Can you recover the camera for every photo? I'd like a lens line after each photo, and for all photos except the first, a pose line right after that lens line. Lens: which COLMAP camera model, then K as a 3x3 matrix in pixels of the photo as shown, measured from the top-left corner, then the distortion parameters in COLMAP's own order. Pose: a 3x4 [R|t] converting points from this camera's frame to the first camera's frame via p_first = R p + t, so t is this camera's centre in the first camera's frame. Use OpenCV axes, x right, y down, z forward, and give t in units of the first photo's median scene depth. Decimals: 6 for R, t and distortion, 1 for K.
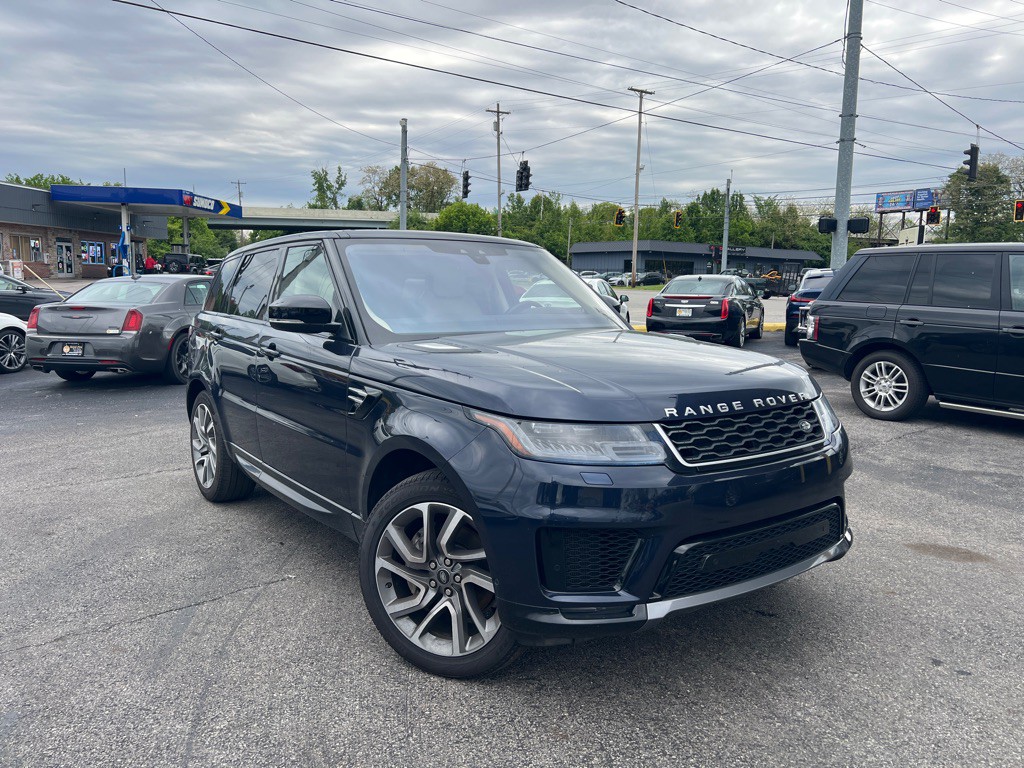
lens RADIAL K [[768.1, 0, 515.6], [0, 768.1, 385.8], [0, 0, 1]] dist [0.045899, -0.051773]
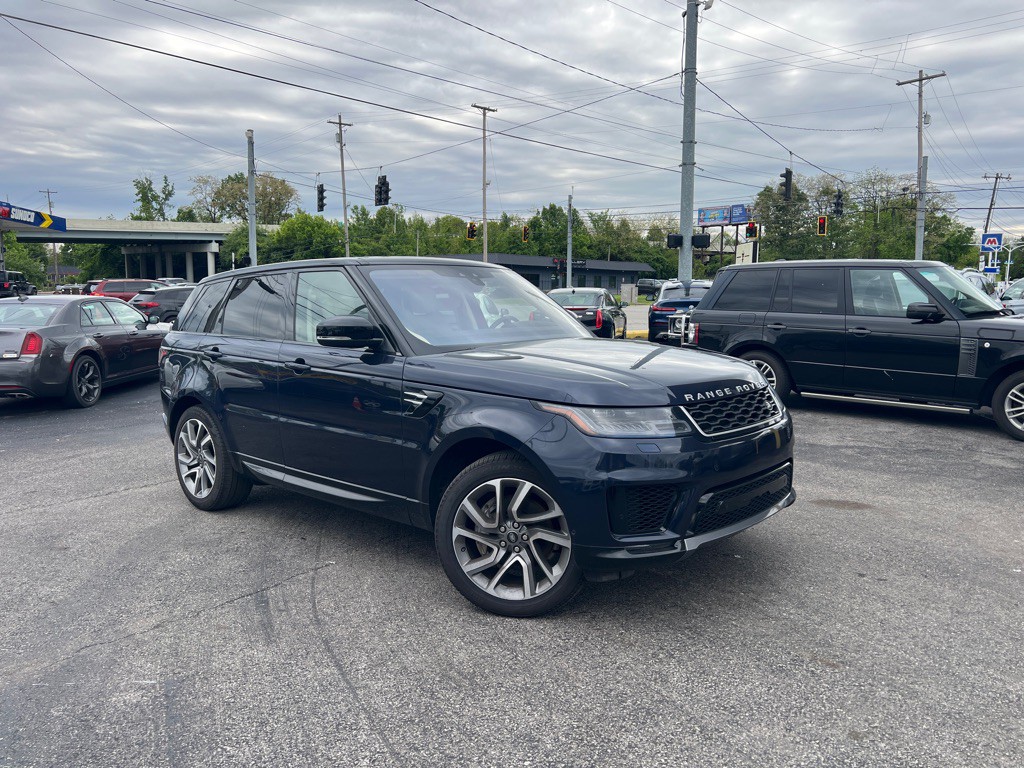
lens RADIAL K [[768.1, 0, 516.6], [0, 768.1, 388.7], [0, 0, 1]] dist [0.045899, -0.051773]
pose [[0.979478, -0.039729, 0.197599, -0.180117], [0.042008, 0.999090, -0.007356, 0.008536], [-0.197127, 0.015506, 0.980255, -0.128113]]
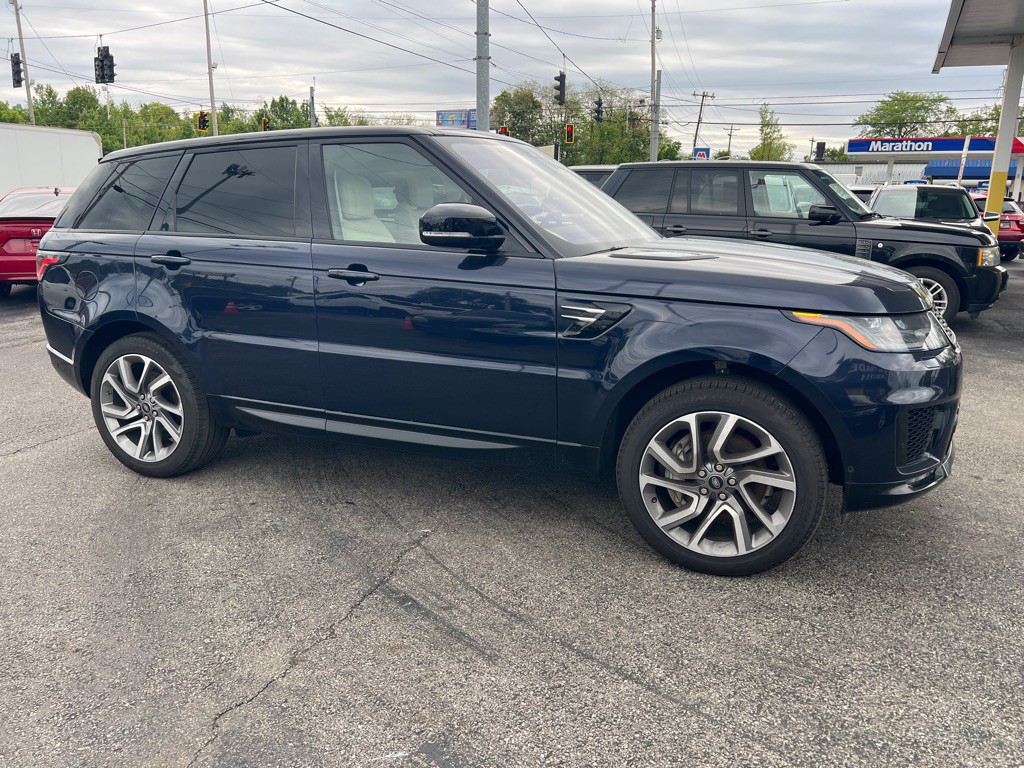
lens RADIAL K [[768.1, 0, 515.9], [0, 768.1, 387.4], [0, 0, 1]] dist [0.045899, -0.051773]
pose [[0.858202, -0.124029, 0.498103, -0.462152], [0.069026, 0.989441, 0.127445, -0.014519], [-0.508650, -0.074991, 0.857701, 0.154341]]
